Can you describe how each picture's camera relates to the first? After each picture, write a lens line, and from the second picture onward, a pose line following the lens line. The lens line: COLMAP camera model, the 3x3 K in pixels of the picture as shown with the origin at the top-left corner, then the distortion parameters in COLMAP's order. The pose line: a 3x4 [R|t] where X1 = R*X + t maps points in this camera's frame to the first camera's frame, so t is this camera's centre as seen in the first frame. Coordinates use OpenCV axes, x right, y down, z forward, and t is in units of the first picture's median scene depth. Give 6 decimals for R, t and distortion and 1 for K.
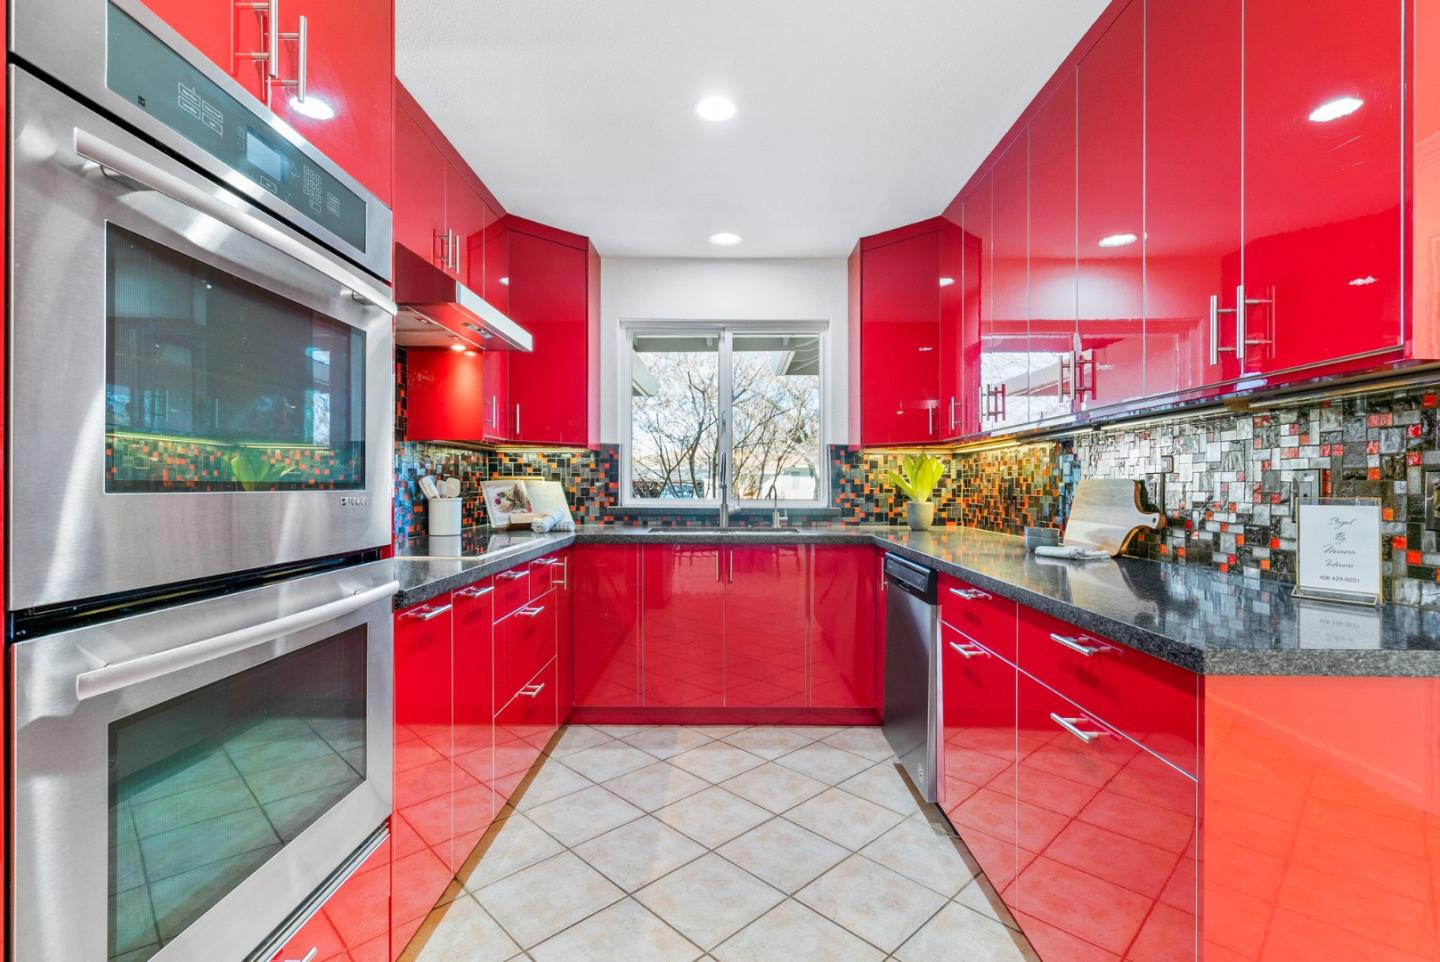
lens RADIAL K [[671.9, 0, 728.1], [0, 671.9, 483.1], [0, 0, 1]] dist [-0.005342, -0.000174]
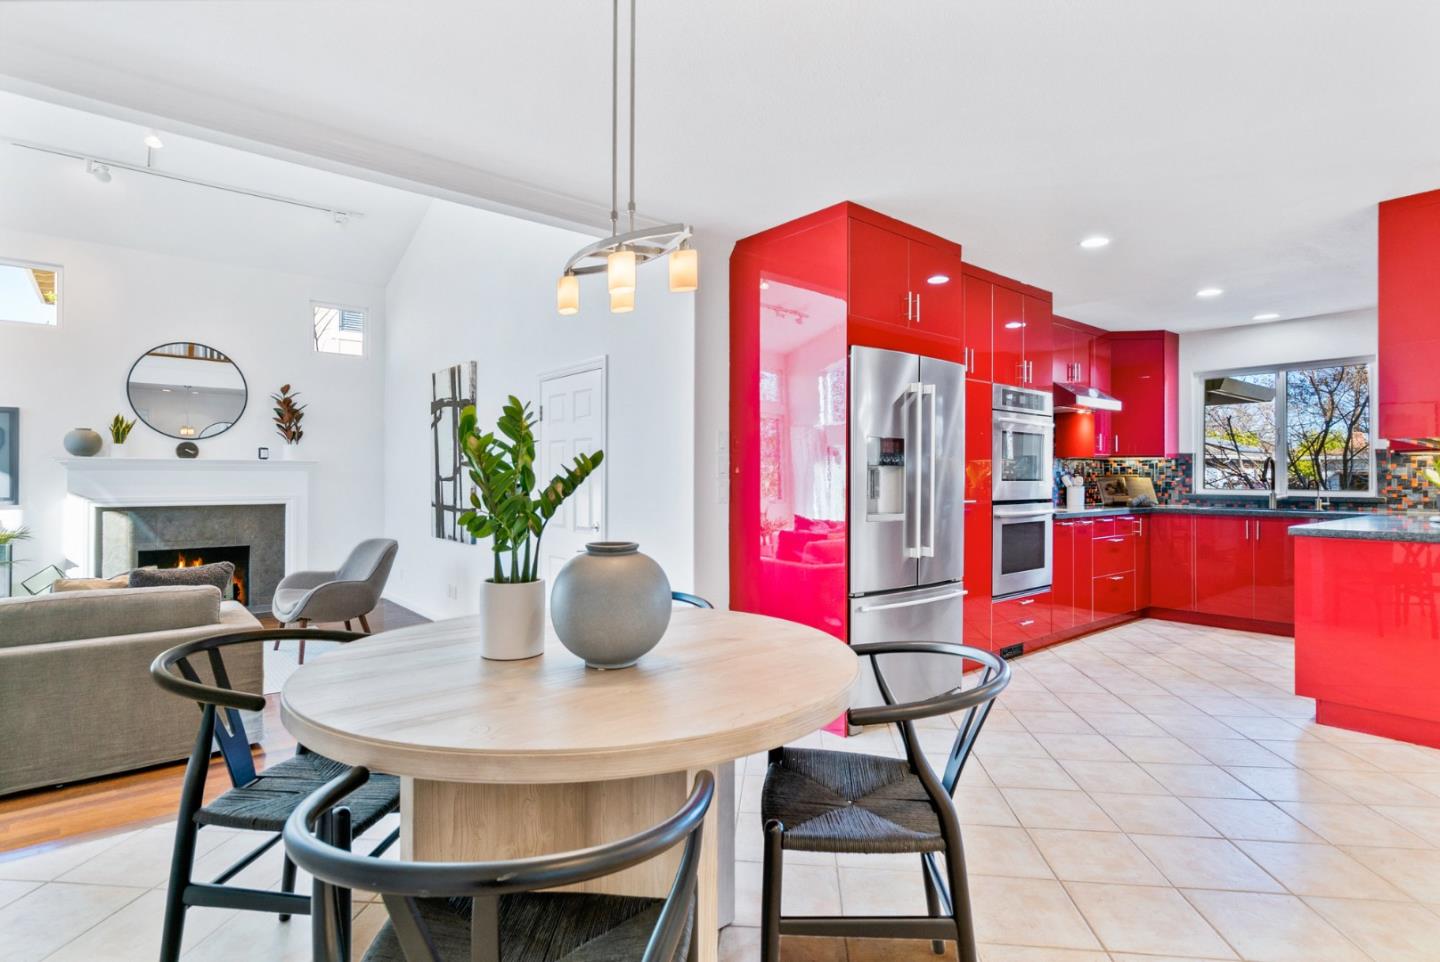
lens RADIAL K [[671.9, 0, 728.7], [0, 671.9, 478.5], [0, 0, 1]] dist [-0.005342, -0.000174]
pose [[0.626497, -0.001163, -0.779423, 0.380398], [0.001539, 0.999999, -0.000255, -0.001411], [0.779423, -0.001040, 0.626498, -0.819540]]
